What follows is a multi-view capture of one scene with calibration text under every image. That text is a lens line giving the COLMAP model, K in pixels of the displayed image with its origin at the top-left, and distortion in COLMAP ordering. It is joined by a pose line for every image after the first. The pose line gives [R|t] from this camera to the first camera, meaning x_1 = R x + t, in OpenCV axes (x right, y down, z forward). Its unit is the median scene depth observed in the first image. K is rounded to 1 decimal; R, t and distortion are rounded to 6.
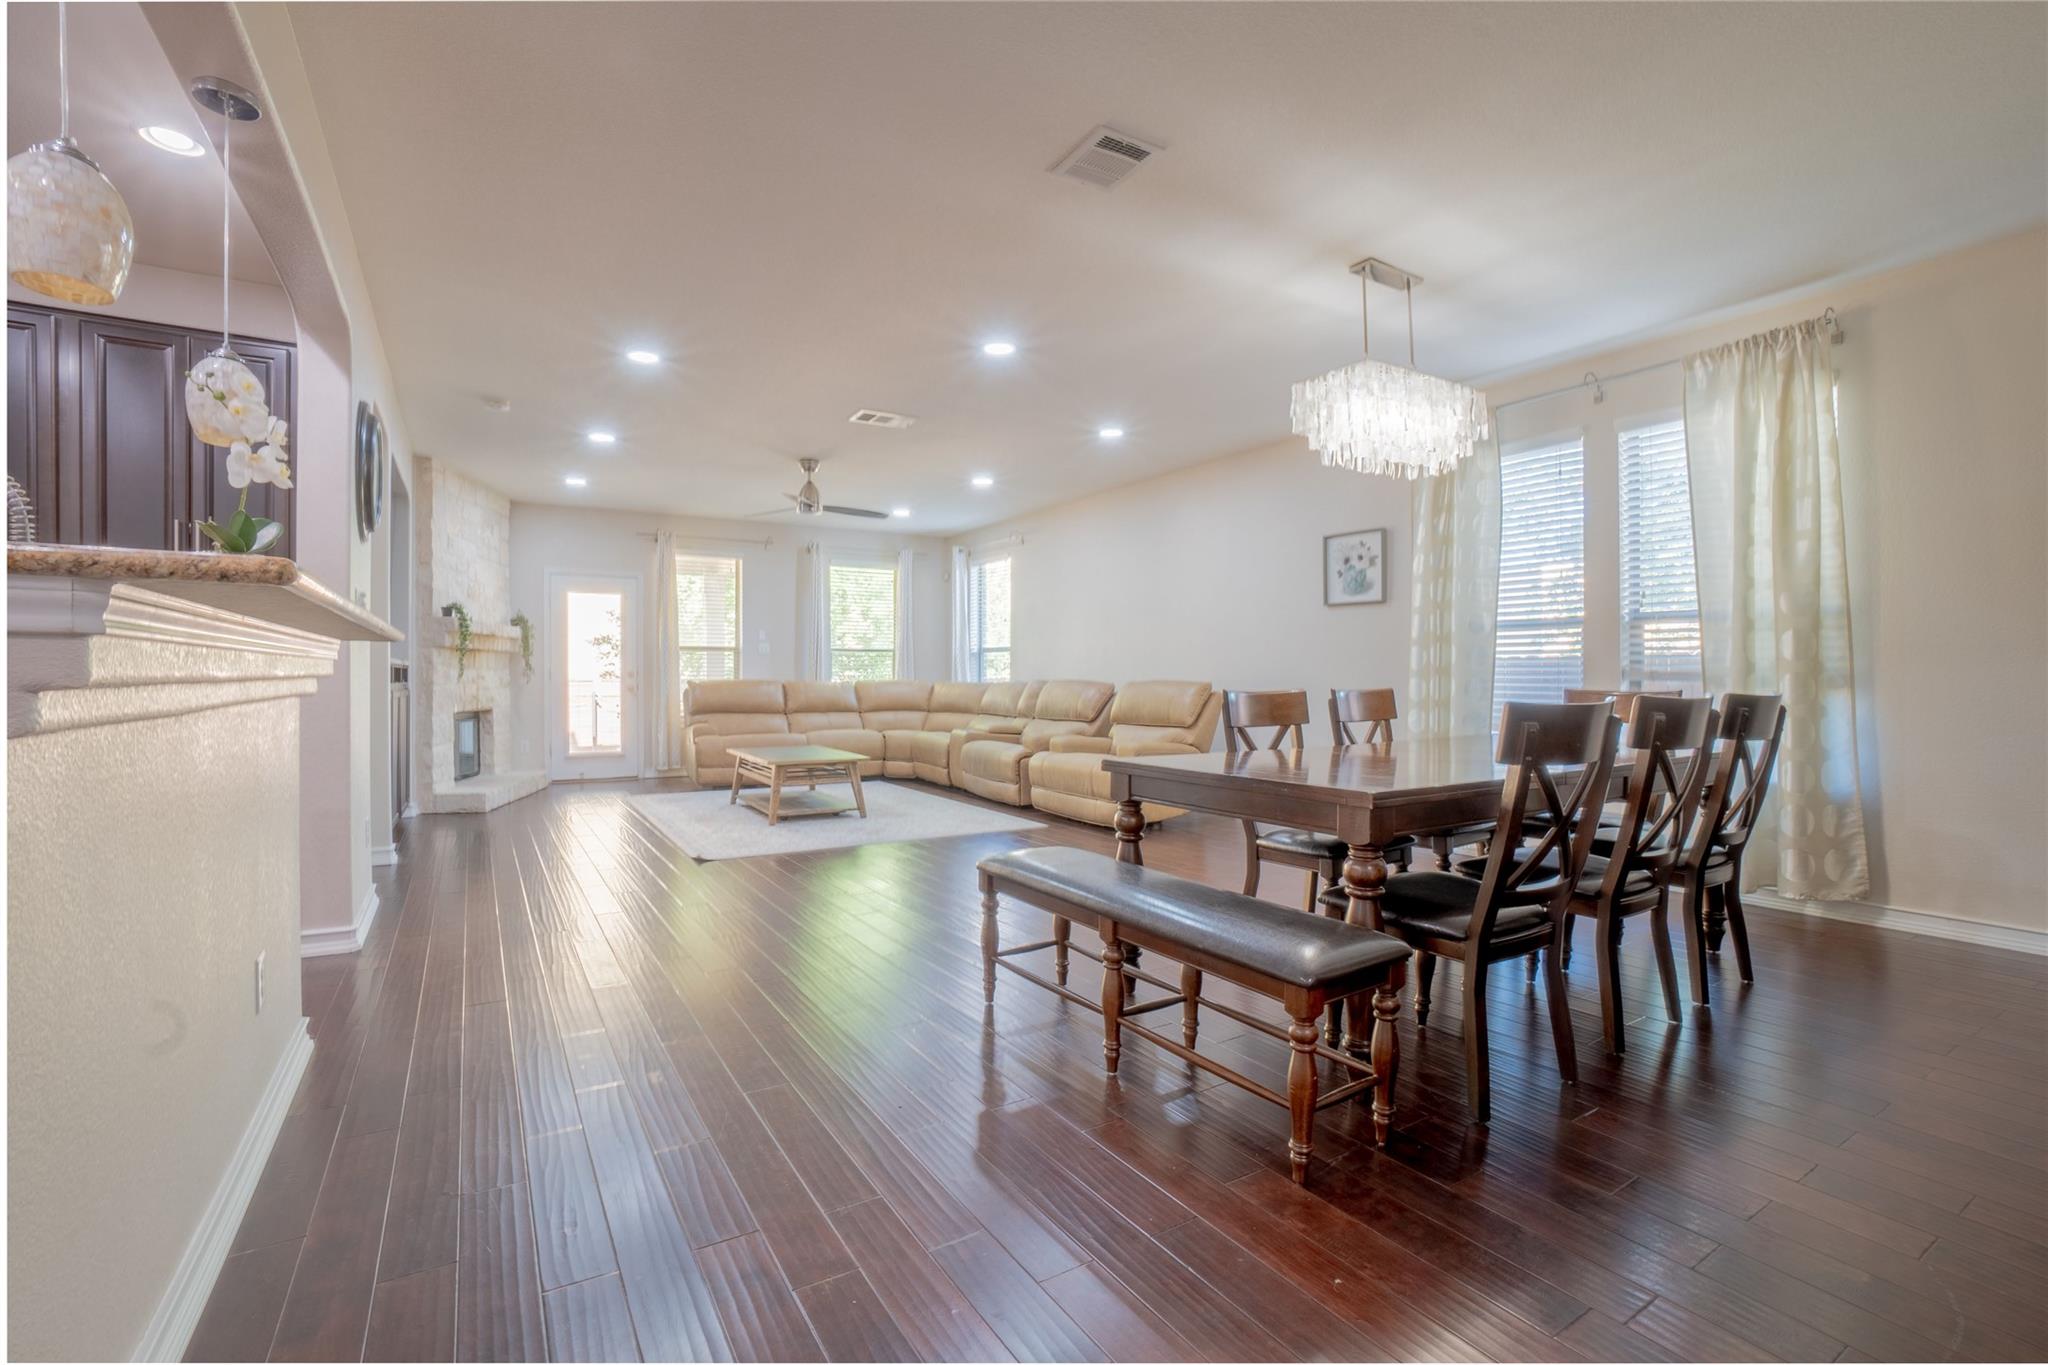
lens RADIAL K [[898.7, 0, 1015.9], [0, 898.7, 680.2], [0, 0, 1]] dist [-0.065719, 0.024199]
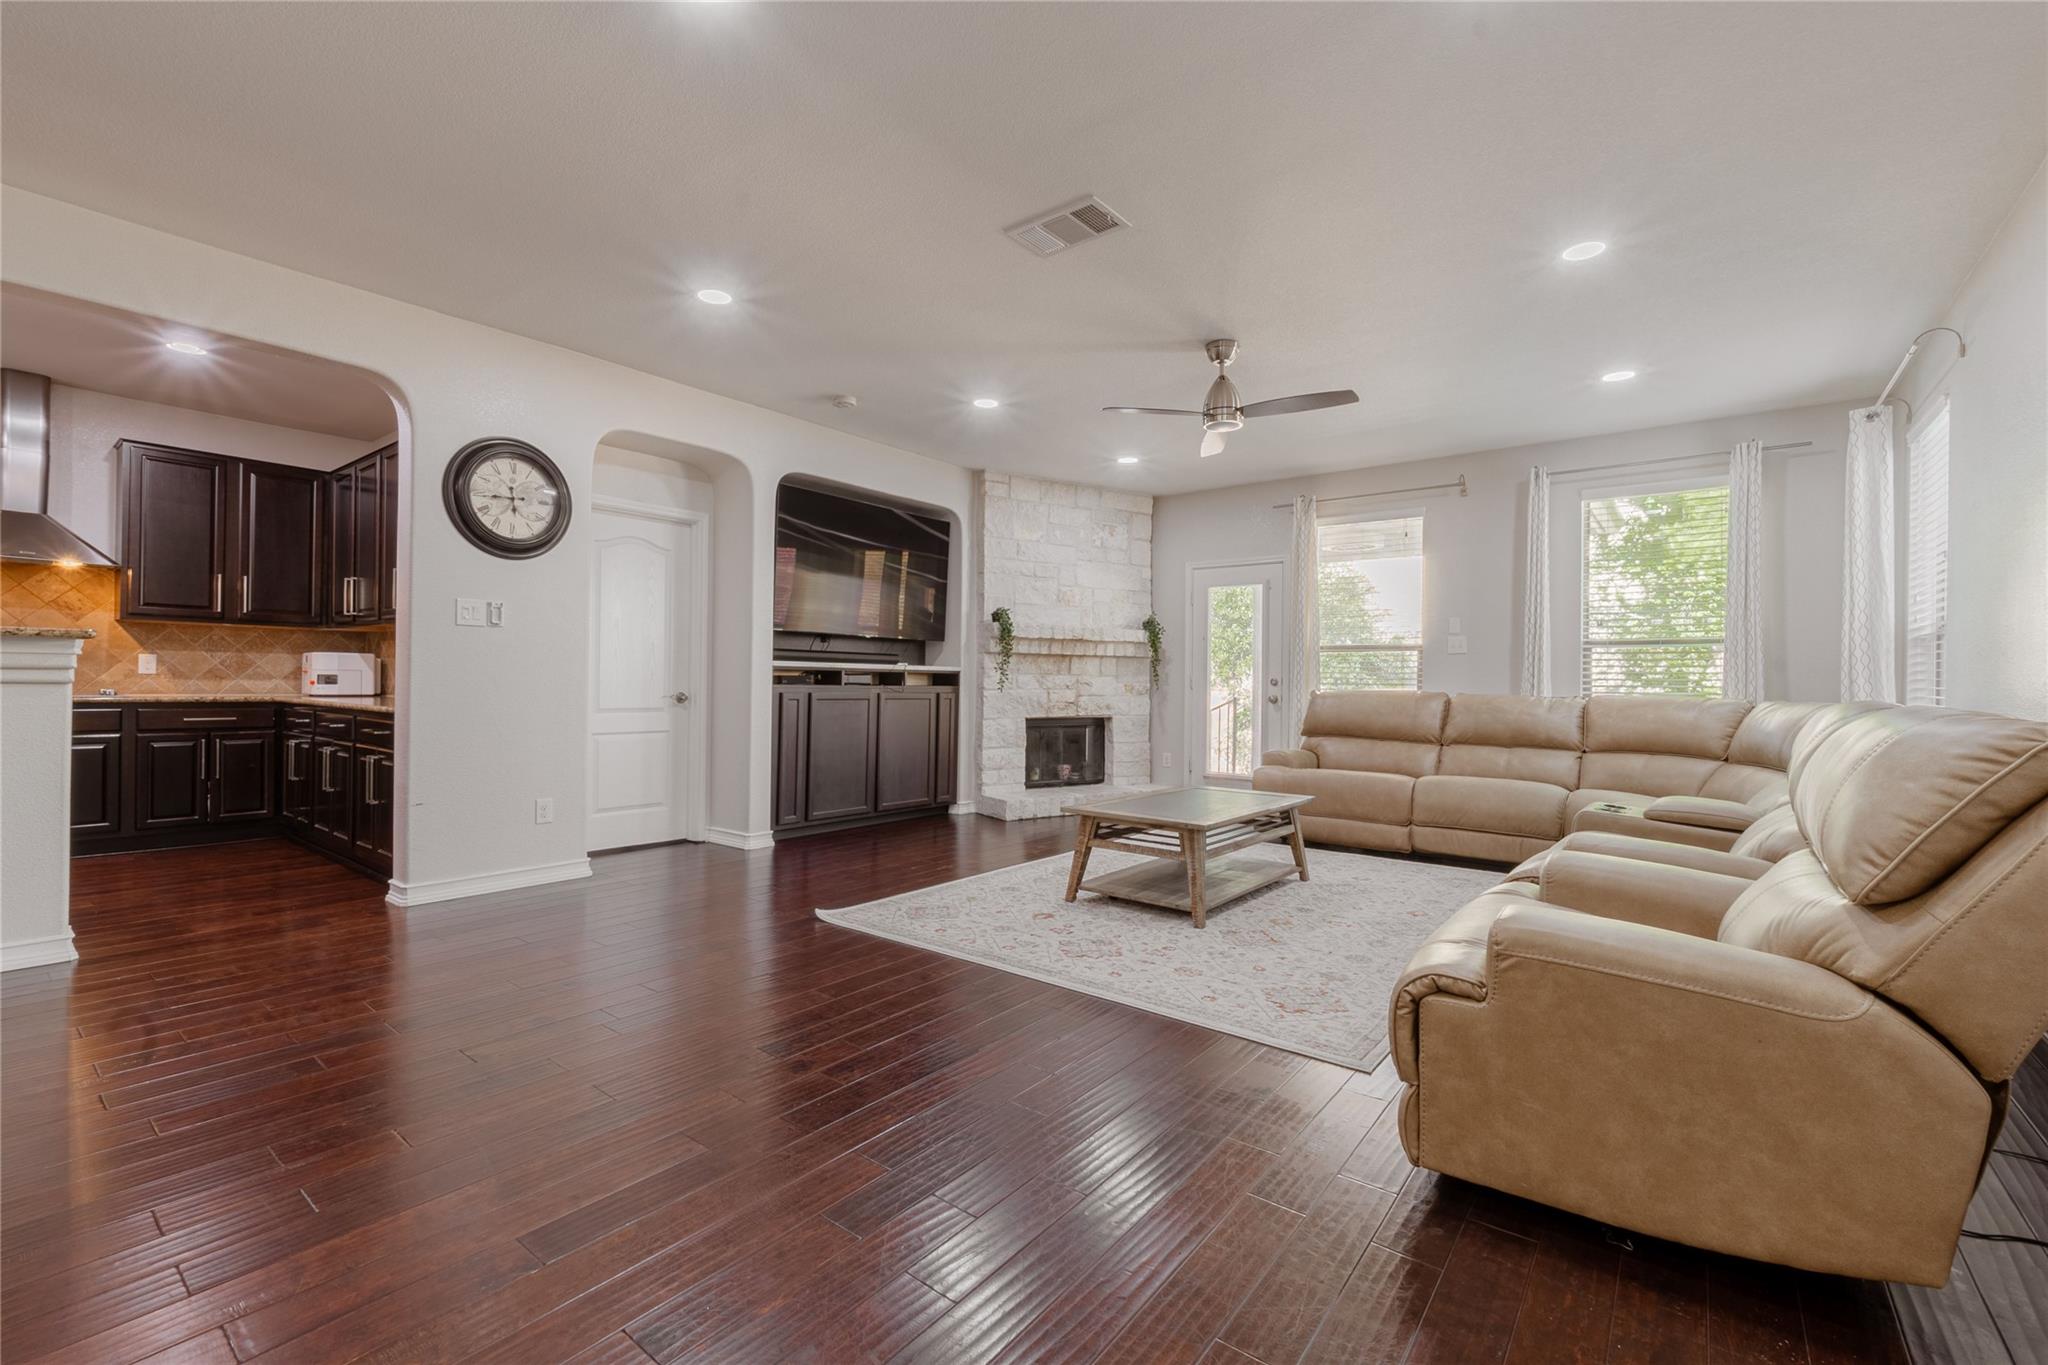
lens RADIAL K [[873.4, 0, 1013.4], [0, 873.4, 679.5], [0, 0, 1]] dist [-0.004945, 0.000624]
pose [[0.341746, 0.001334, -0.939791, 0.258091], [-0.016037, 0.999862, -0.004412, -0.001975], [0.939656, 0.016579, 0.341720, 0.561267]]
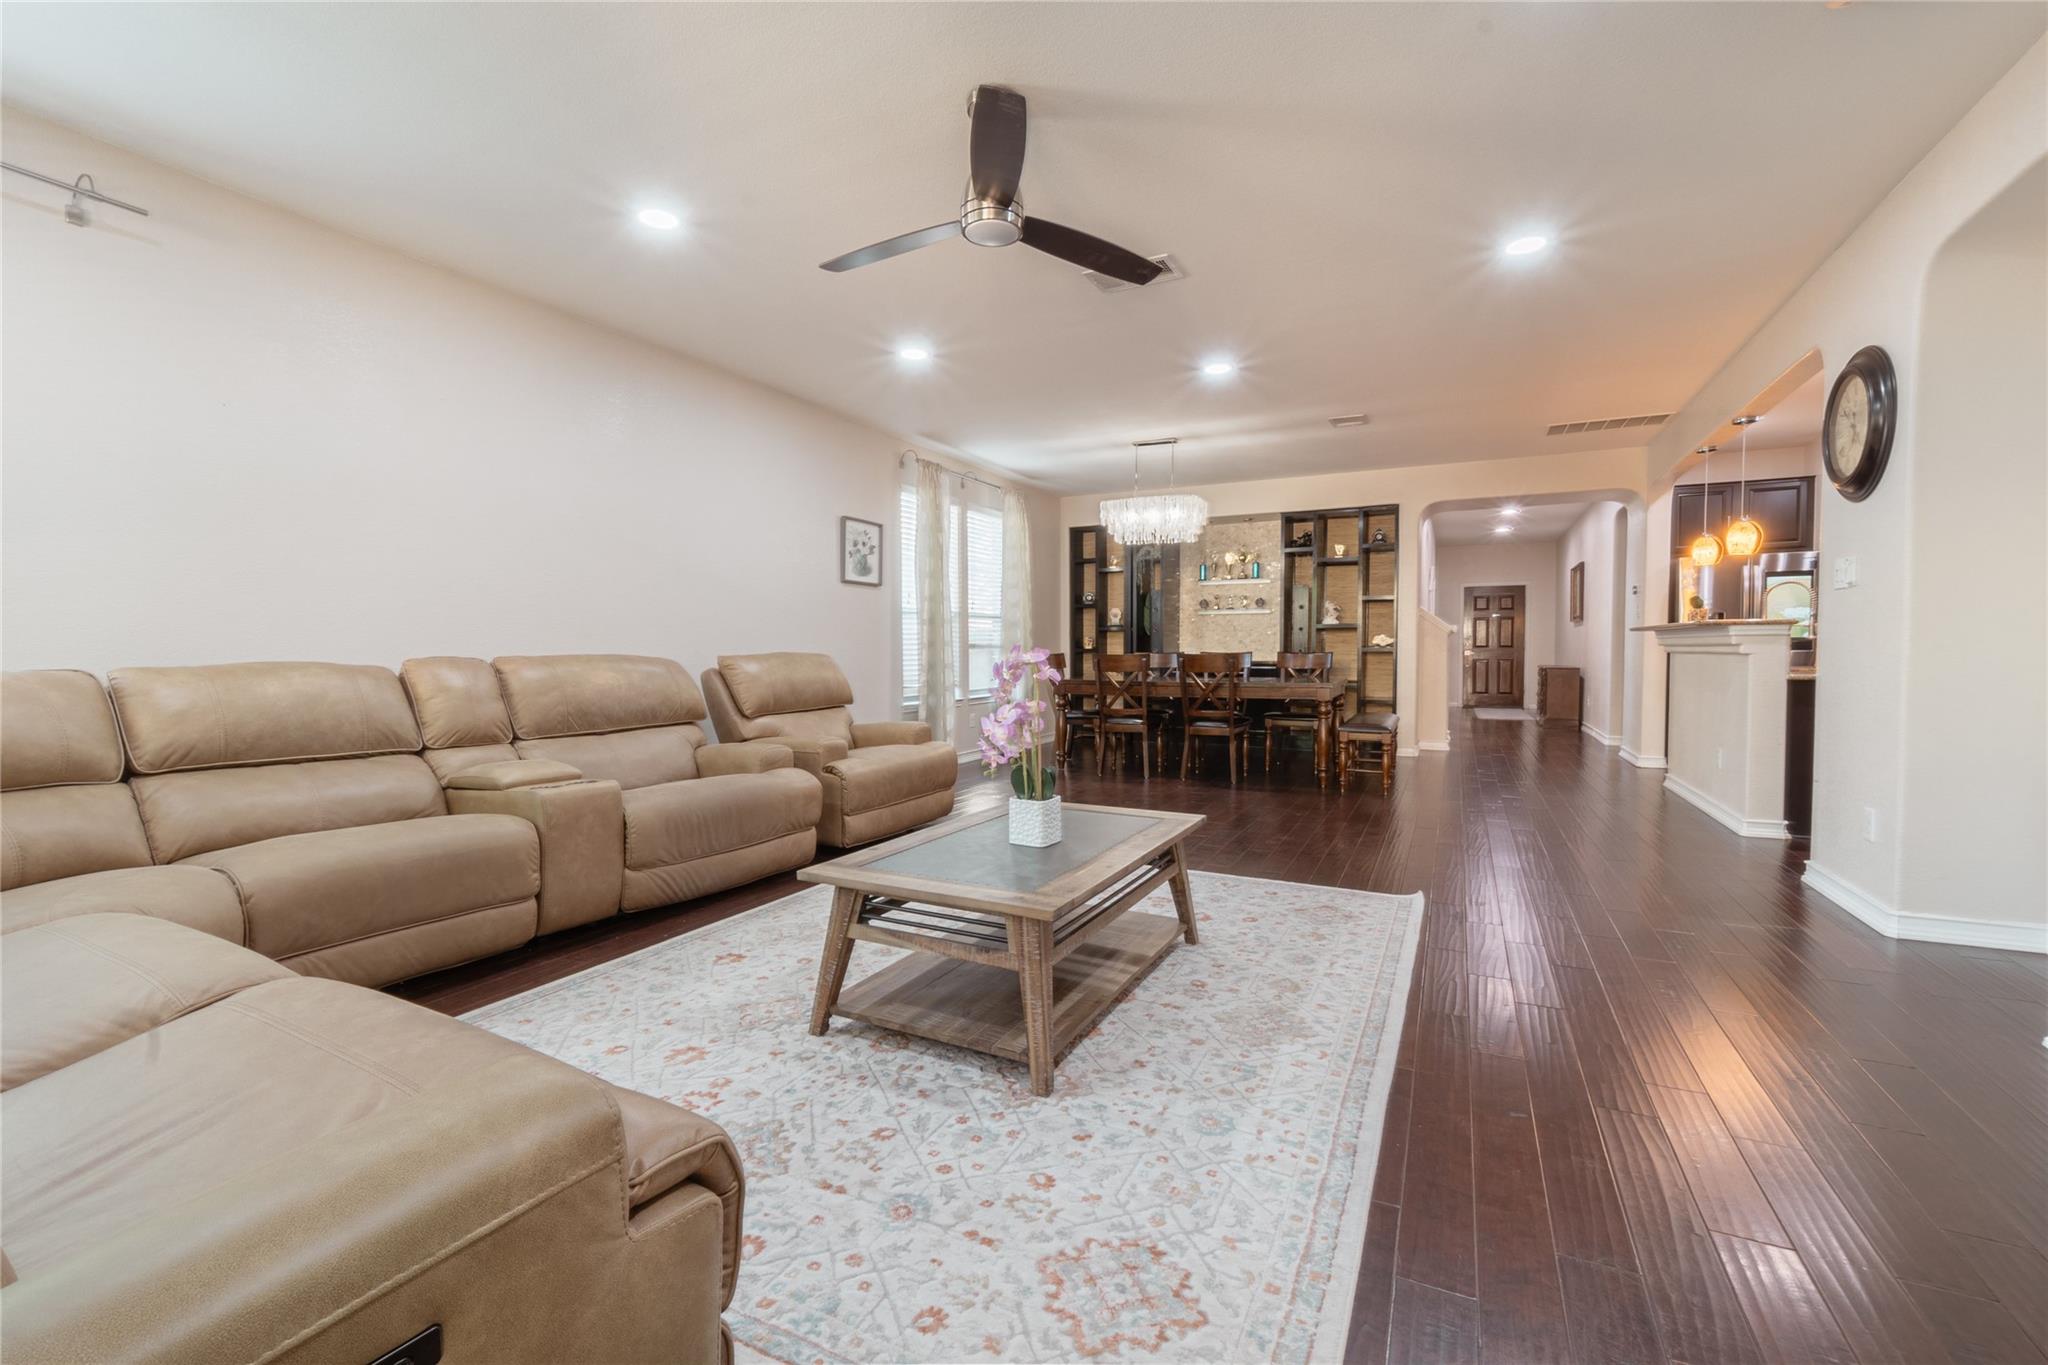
lens RADIAL K [[873.4, 0, 1013.4], [0, 873.4, 679.5], [0, 0, 1]] dist [-0.004945, 0.000624]
pose [[-0.518997, -0.026057, 0.854379, -0.487057], [0.009263, 0.999305, 0.036104, -0.001909], [-0.854726, 0.026652, -0.518395, 1.026684]]
